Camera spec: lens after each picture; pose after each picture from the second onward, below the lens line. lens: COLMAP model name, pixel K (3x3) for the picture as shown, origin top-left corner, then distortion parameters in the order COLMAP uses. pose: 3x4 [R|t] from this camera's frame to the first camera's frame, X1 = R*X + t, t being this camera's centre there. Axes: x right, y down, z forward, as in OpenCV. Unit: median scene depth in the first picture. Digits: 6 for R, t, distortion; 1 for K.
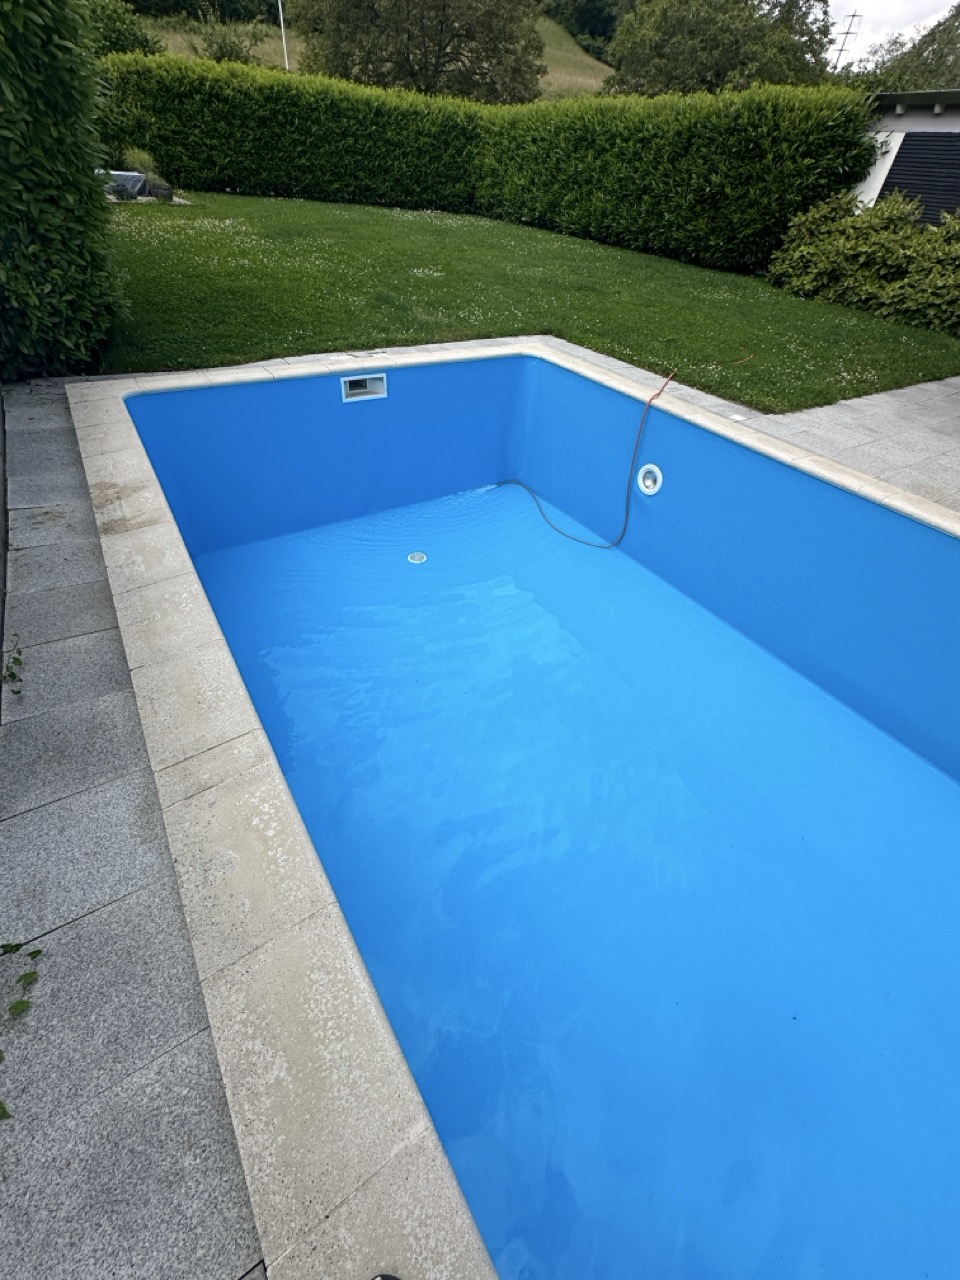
lens RADIAL K [[510.7, 0, 482.5], [0, 510.7, 640.1], [0, 0, 1]] dist [-0.001770, 0.000409]
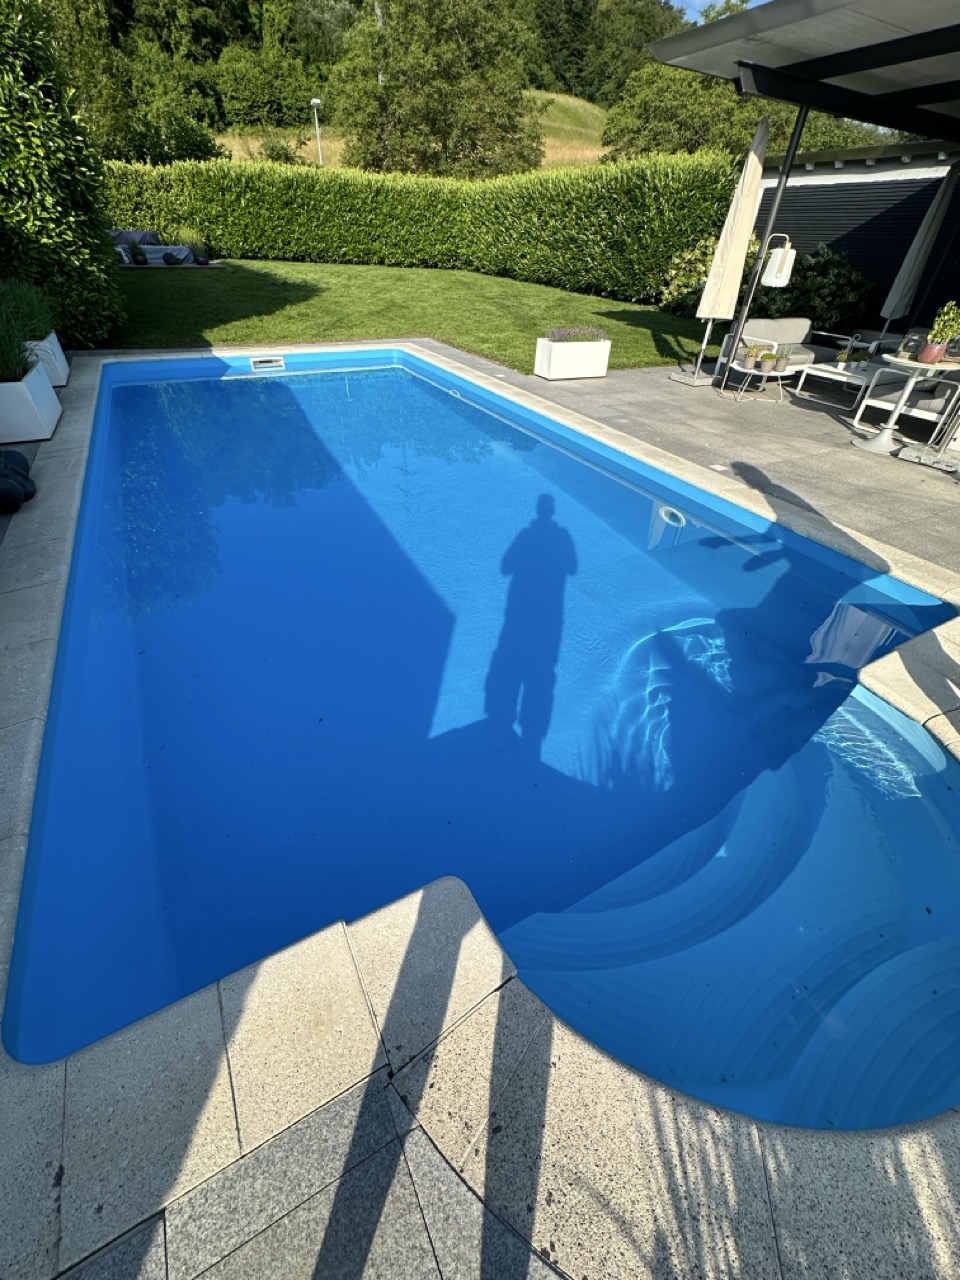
lens RADIAL K [[510.7, 0, 481.8], [0, 510.7, 637.9], [0, 0, 1]] dist [-0.001770, 0.000409]
pose [[0.995629, 0.027435, -0.089279, 0.302860], [-0.034479, 0.996330, -0.078345, 0.220530], [0.086802, 0.081081, 0.992921, -0.206161]]
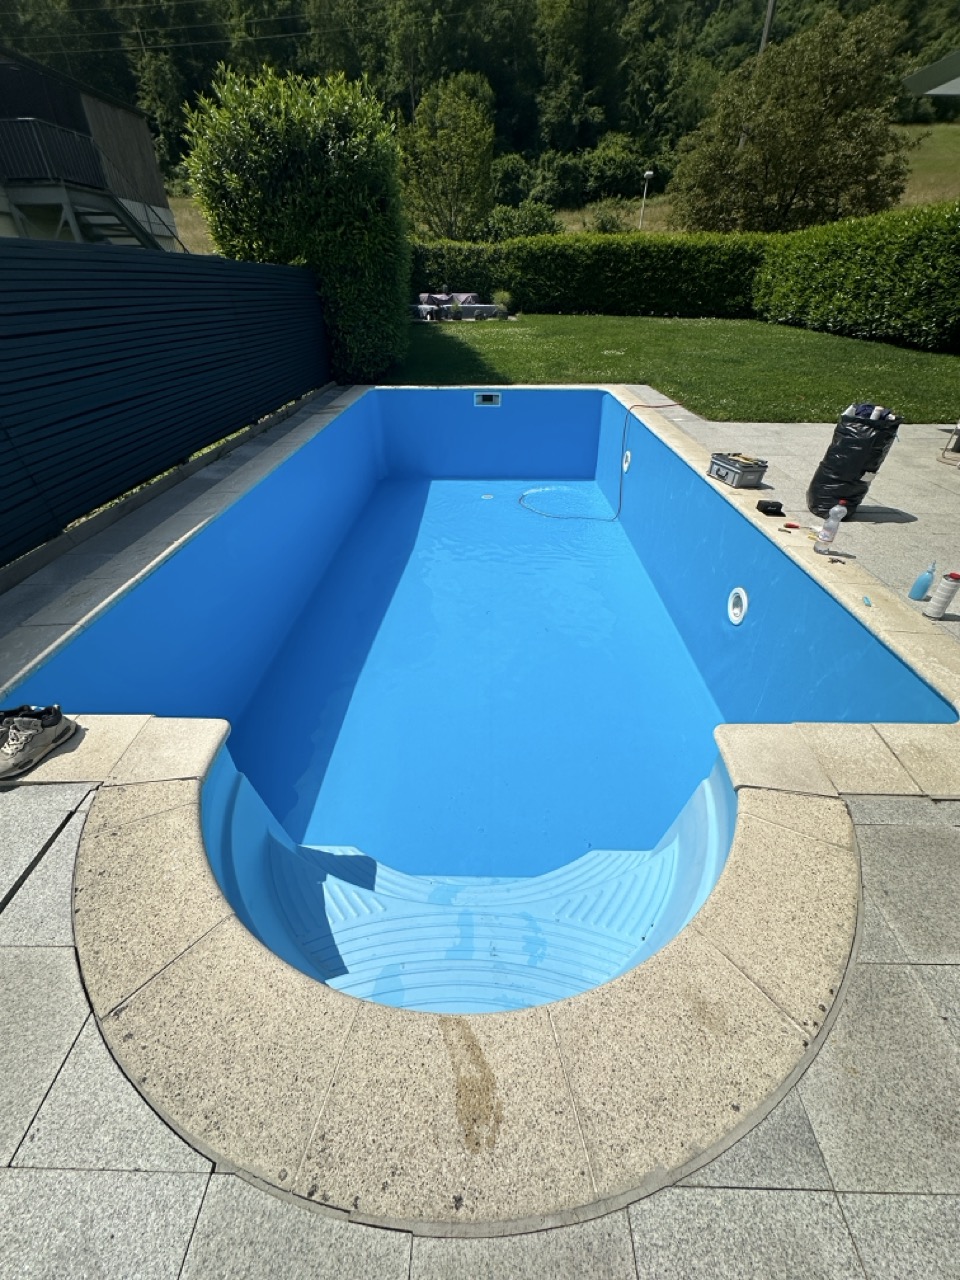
lens RADIAL K [[510.7, 0, 482.4], [0, 510.7, 638.9], [0, 0, 1]] dist [-0.001770, 0.000409]
pose [[0.822744, 0.263231, -0.503788, 0.477414], [-0.339499, 0.938419, -0.064113, 0.224153], [0.455887, 0.223784, 0.861445, -0.194595]]
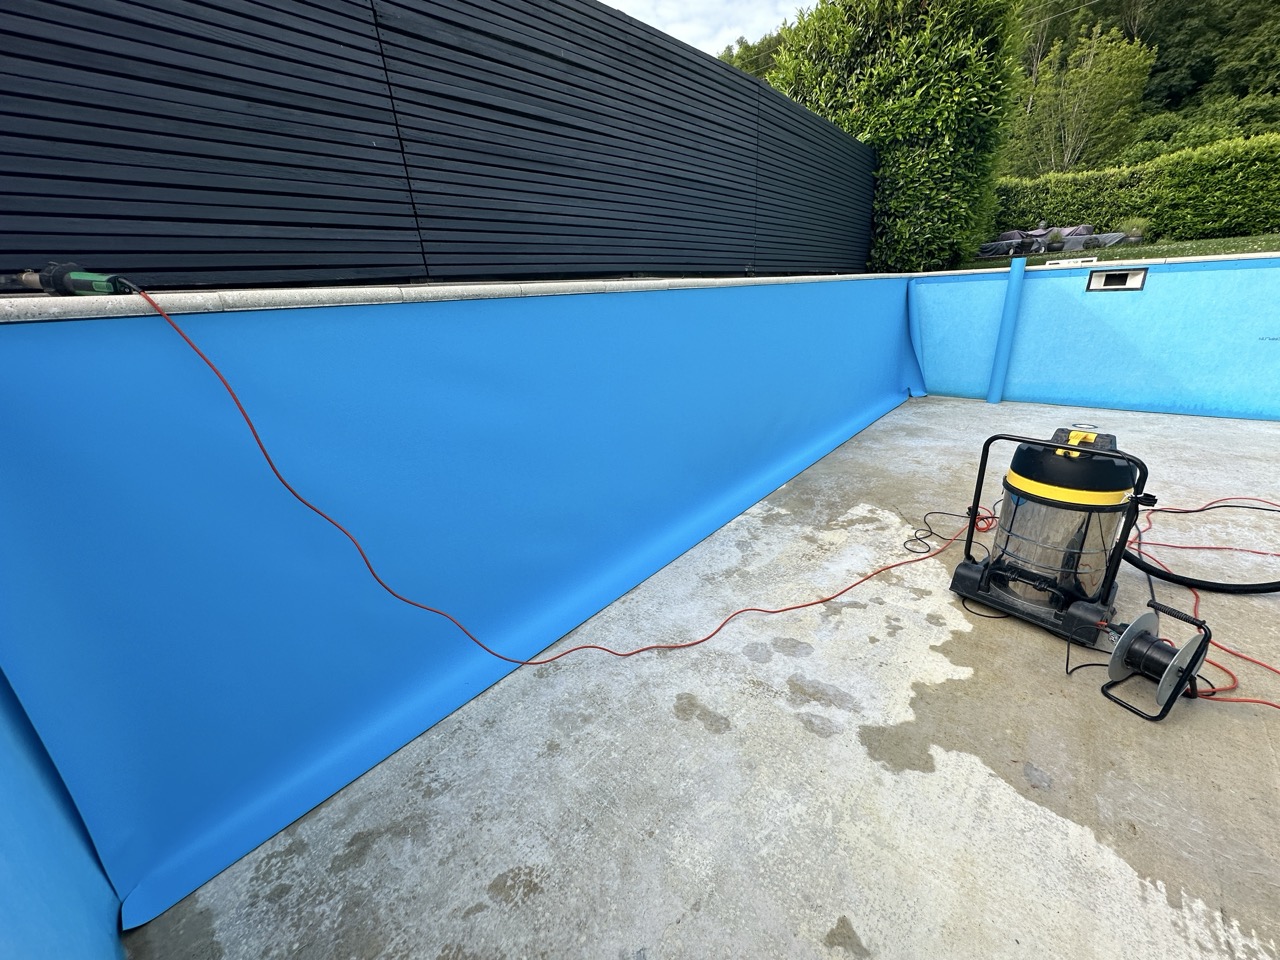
lens RADIAL K [[510.7, 0, 639.9], [0, 510.7, 478.6], [0, 0, 1]] dist [-0.001770, 0.000409]
pose [[0.286141, 0.249972, -0.925007, 0.335666], [-0.593687, 0.803993, 0.033618, 0.240140], [0.752103, 0.539545, 0.378460, 0.014900]]
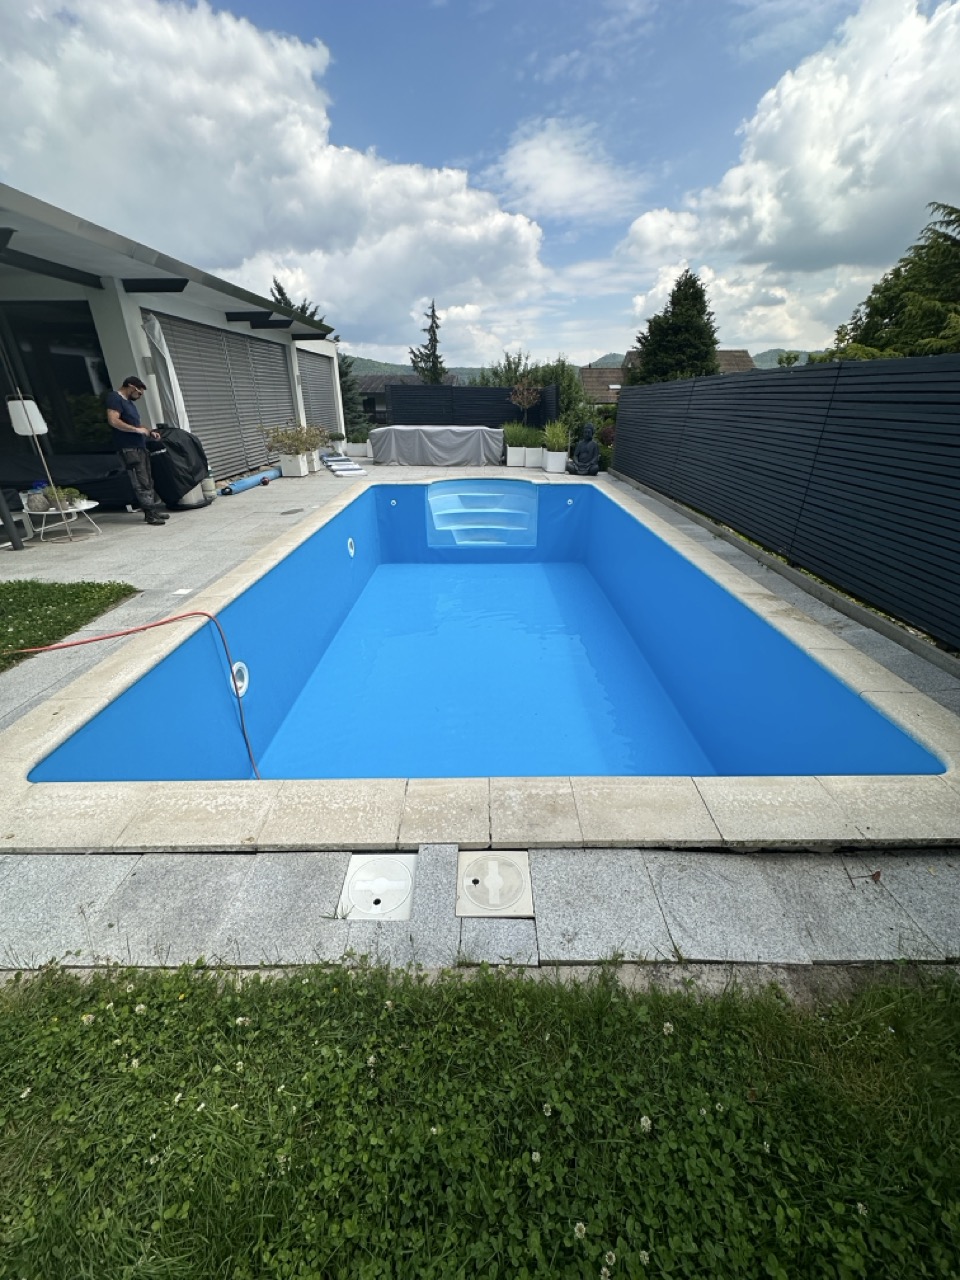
lens RADIAL K [[510.7, 0, 482.7], [0, 510.7, 643.5], [0, 0, 1]] dist [-0.001770, 0.000409]
pose [[-0.835923, -0.296450, 0.461899, -0.212000], [0.328786, 0.403389, 0.853919, -0.512563], [-0.439469, 0.865676, -0.239734, 0.537464]]
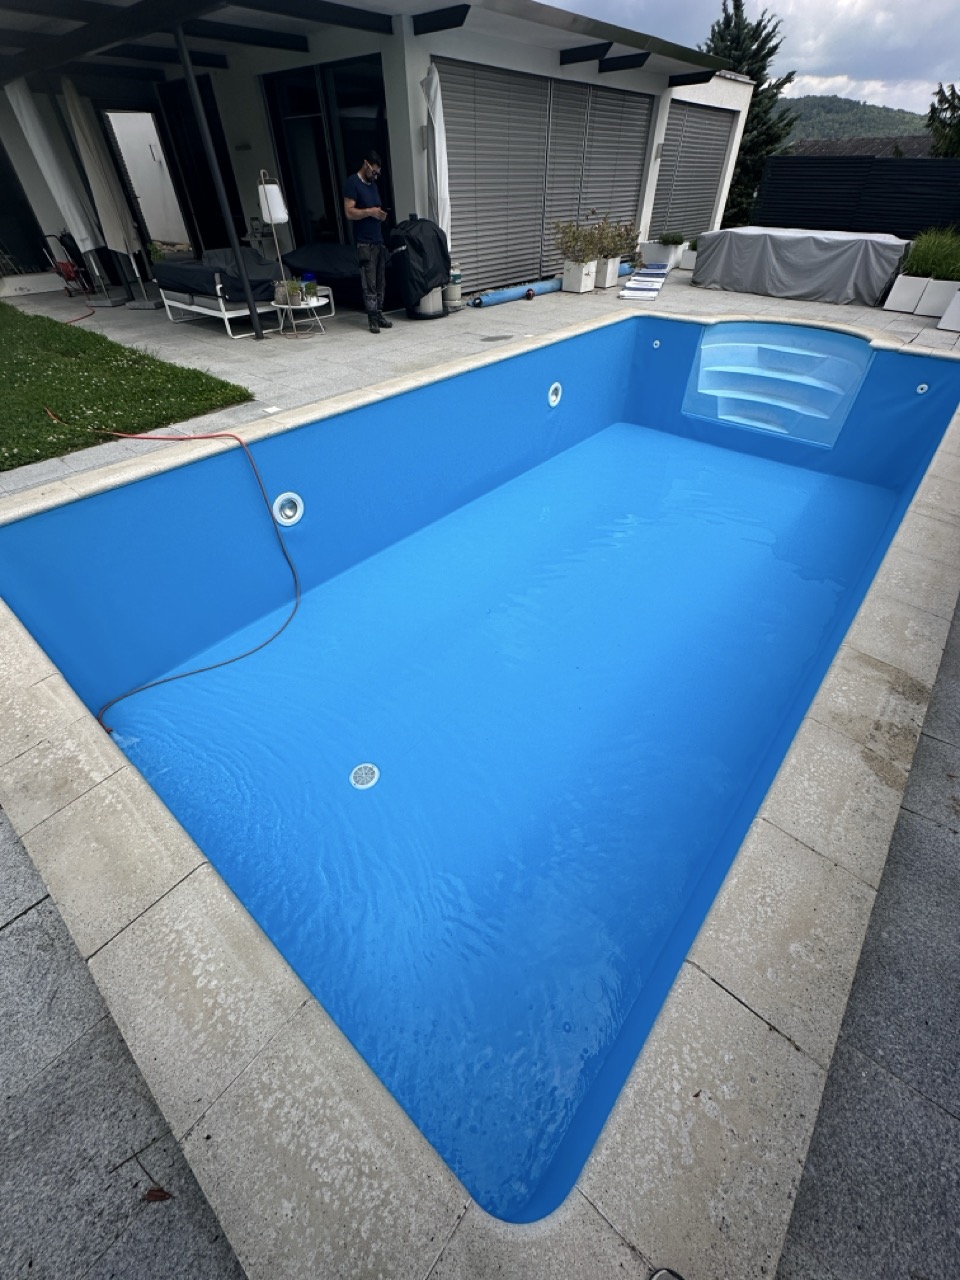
lens RADIAL K [[510.7, 0, 481.0], [0, 510.7, 641.4], [0, 0, 1]] dist [-0.001770, 0.000409]
pose [[-0.276431, -0.695406, 0.663322, -0.285308], [0.637797, 0.383559, 0.667905, -0.334659], [-0.718889, 0.607694, 0.337500, 0.329700]]
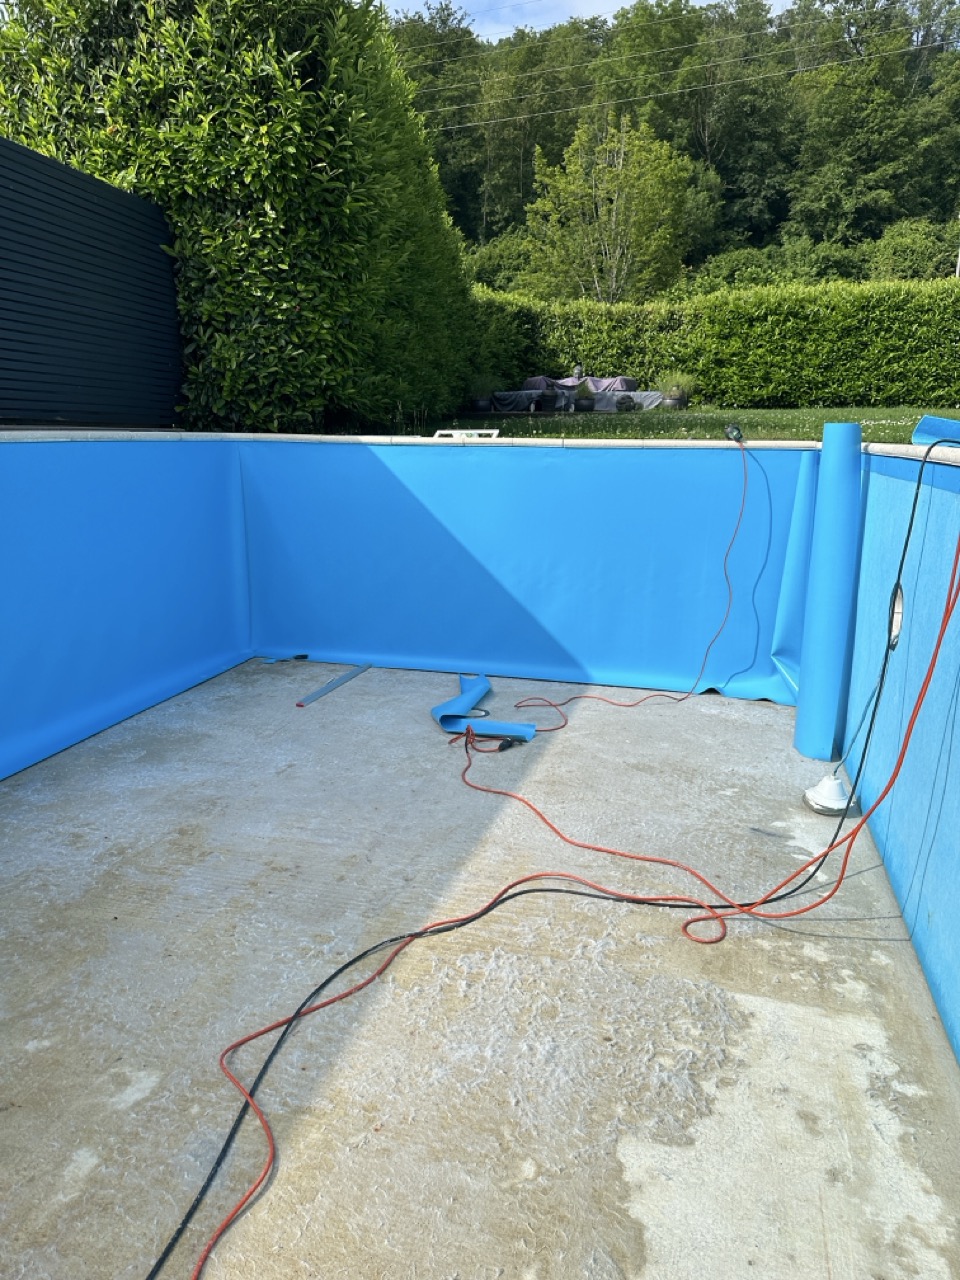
lens RADIAL K [[909.6, 0, 483.6], [0, 909.6, 643.8], [0, 0, 1]] dist [0.022337, -0.029130]
pose [[0.674439, 0.108827, -0.730266, 0.358594], [-0.472920, 0.823223, -0.314087, 0.053981], [0.566991, 0.557190, 0.606680, 0.205796]]
